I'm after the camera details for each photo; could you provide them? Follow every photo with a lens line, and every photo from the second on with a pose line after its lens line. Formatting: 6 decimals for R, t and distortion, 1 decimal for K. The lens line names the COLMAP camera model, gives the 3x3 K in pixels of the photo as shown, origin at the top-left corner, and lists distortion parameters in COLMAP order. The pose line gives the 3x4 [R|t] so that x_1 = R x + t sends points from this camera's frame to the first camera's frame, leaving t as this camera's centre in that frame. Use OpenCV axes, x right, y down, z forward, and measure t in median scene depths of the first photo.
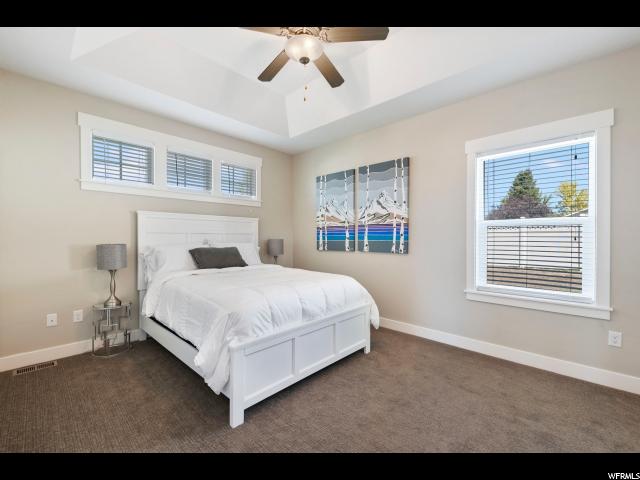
lens RADIAL K [[267.5, 0, 320.0], [0, 267.5, 240.0], [0, 0, 1]] dist [0.000770, 0.000047]
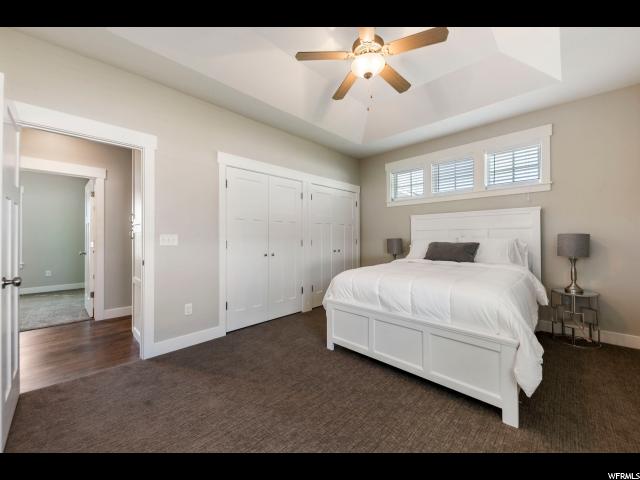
lens RADIAL K [[250.8, 0, 320.0], [0, 250.8, 240.0], [0, 0, 1]] dist [0.000093, 0.000003]
pose [[-0.016691, 0.004614, -0.999850, 0.869538], [-0.013587, 0.999896, 0.004841, 0.025825], [0.999768, 0.013666, -0.016626, 0.702231]]
